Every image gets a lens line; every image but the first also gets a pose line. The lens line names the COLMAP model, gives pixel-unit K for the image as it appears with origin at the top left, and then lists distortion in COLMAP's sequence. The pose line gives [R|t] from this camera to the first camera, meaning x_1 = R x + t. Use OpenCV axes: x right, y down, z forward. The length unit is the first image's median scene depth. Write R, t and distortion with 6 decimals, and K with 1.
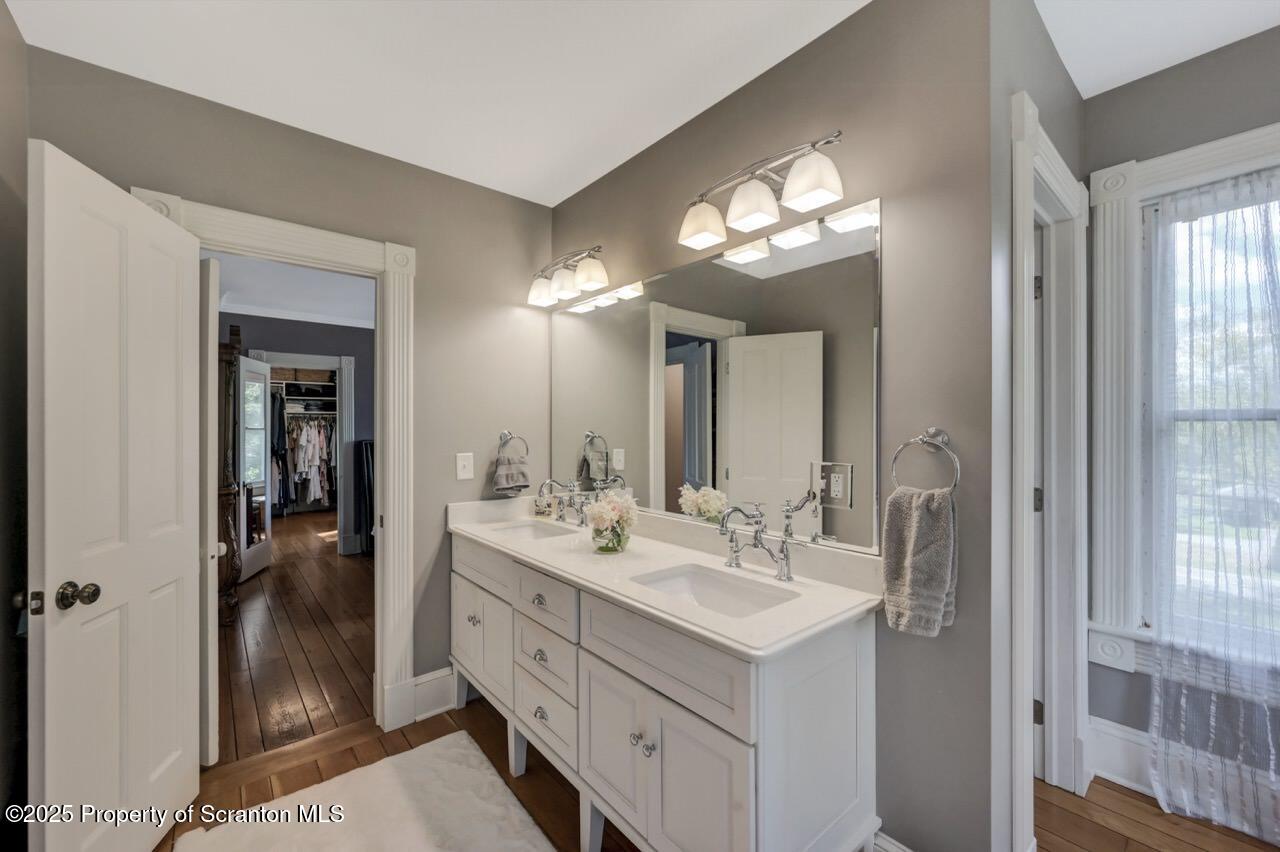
lens RADIAL K [[509.6, 0, 639.7], [0, 509.6, 427.6], [0, 0, 1]] dist [0.001358, 0.000246]
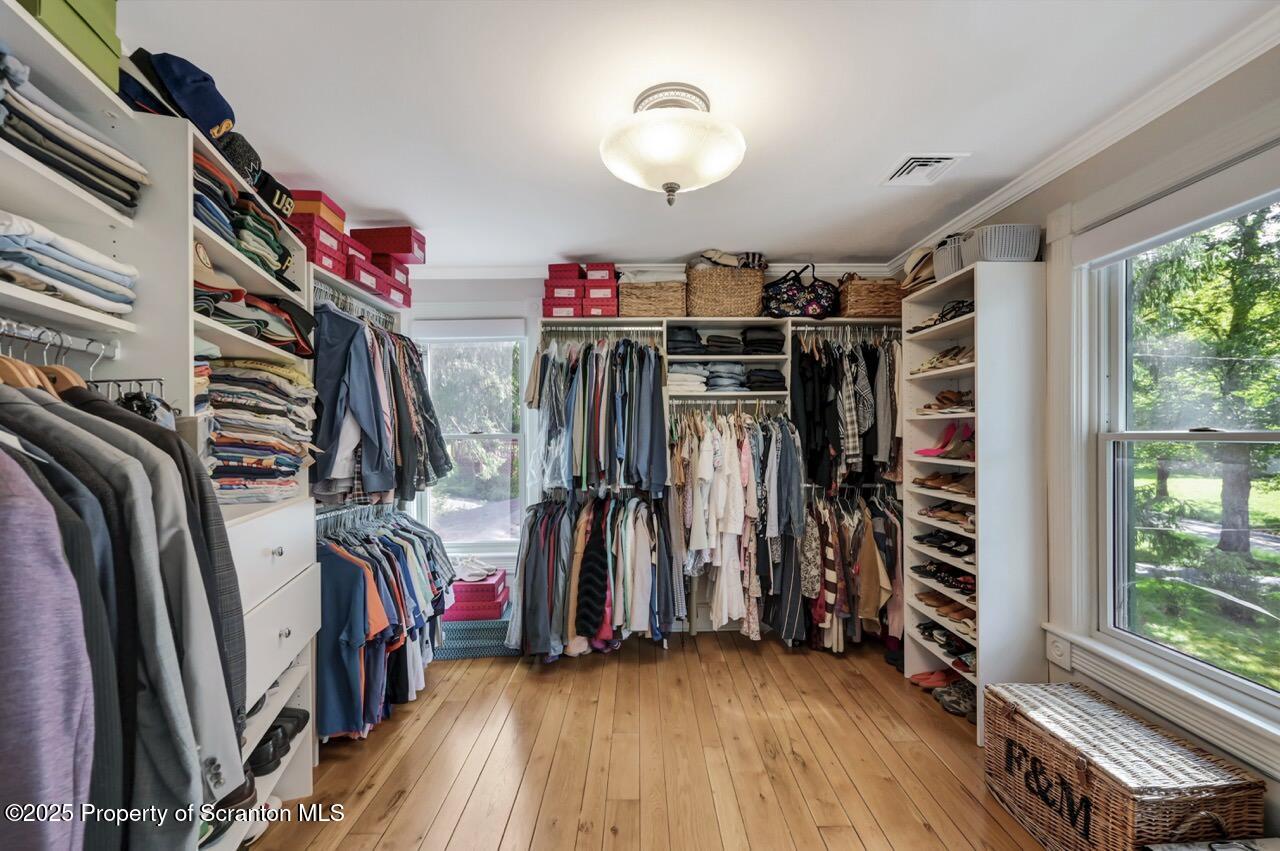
lens RADIAL K [[509.6, 0, 641.1], [0, 509.6, 430.4], [0, 0, 1]] dist [0.001358, 0.000246]
pose [[0.776256, -0.000330, -0.630418, -0.453814], [-0.002354, 0.999991, -0.003422, 0.000282], [0.630414, 0.004141, 0.776248, 0.670872]]
